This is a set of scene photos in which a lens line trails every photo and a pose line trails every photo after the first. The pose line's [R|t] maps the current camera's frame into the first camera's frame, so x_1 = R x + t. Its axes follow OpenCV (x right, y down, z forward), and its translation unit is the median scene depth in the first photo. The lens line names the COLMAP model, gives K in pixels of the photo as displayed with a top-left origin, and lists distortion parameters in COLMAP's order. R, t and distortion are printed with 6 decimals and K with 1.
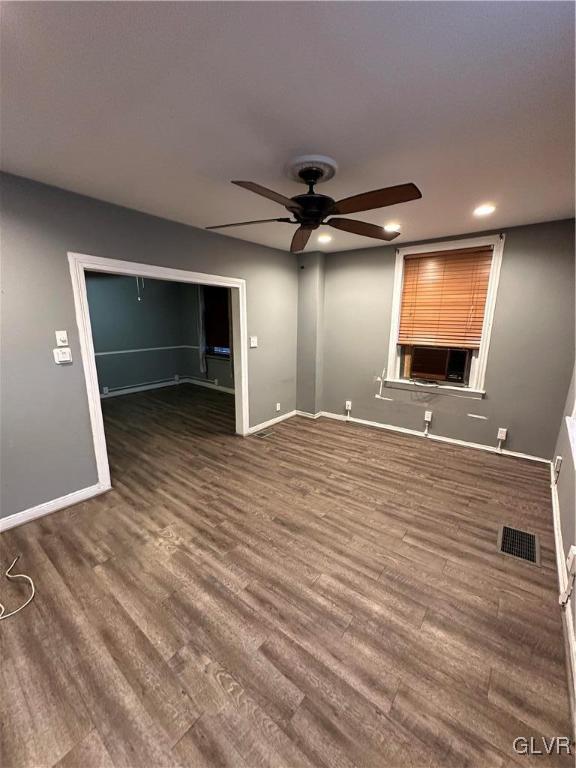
lens RADIAL K [[306.0, 0, 289.3], [0, 306.0, 386.0], [0, 0, 1]] dist [-0.004015, -0.000039]
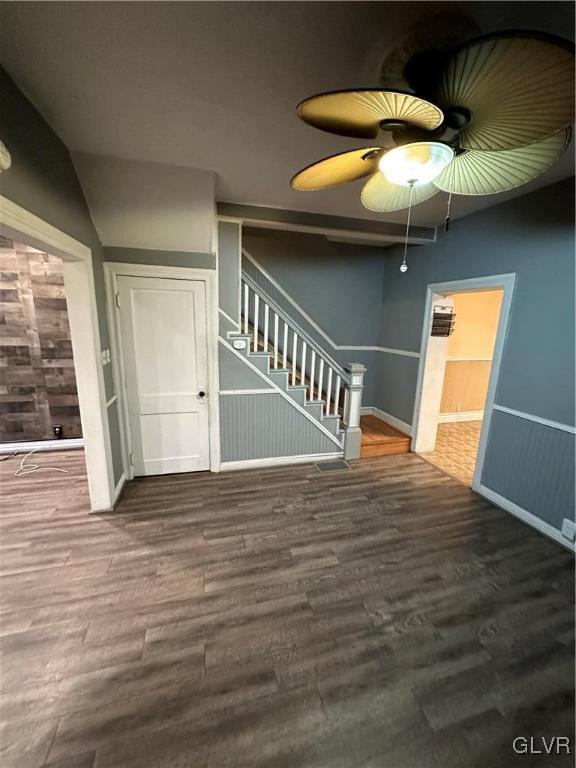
lens RADIAL K [[306.0, 0, 289.4], [0, 306.0, 384.2], [0, 0, 1]] dist [-0.004015, -0.000039]
pose [[-0.586440, 0.146307, -0.796669, -0.333877], [-0.208418, 0.923179, 0.322959, -0.506714], [0.782719, 0.355436, -0.510897, 2.184064]]
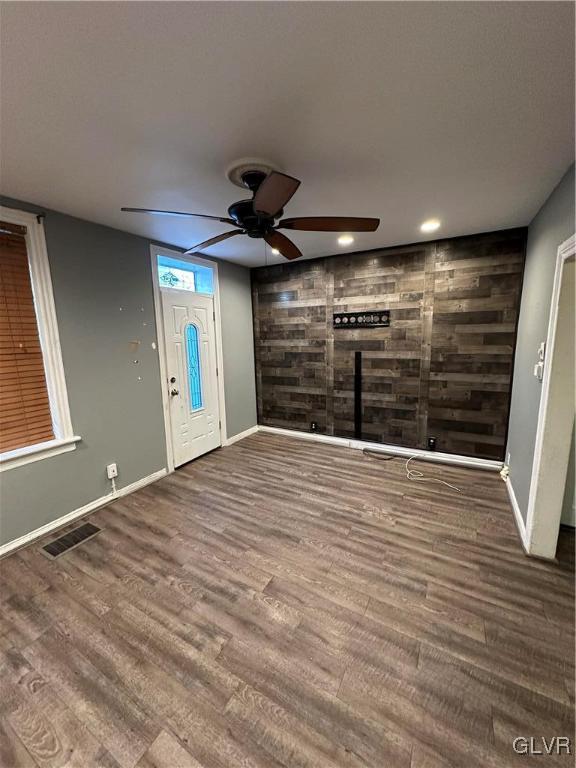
lens RADIAL K [[306.0, 0, 286.8], [0, 306.0, 382.5], [0, 0, 1]] dist [-0.004015, -0.000039]
pose [[-0.987911, 0.040778, -0.149563, 0.118803], [-0.016495, 0.931654, 0.362971, -0.392517], [0.154142, 0.361050, -0.919719, 1.783605]]
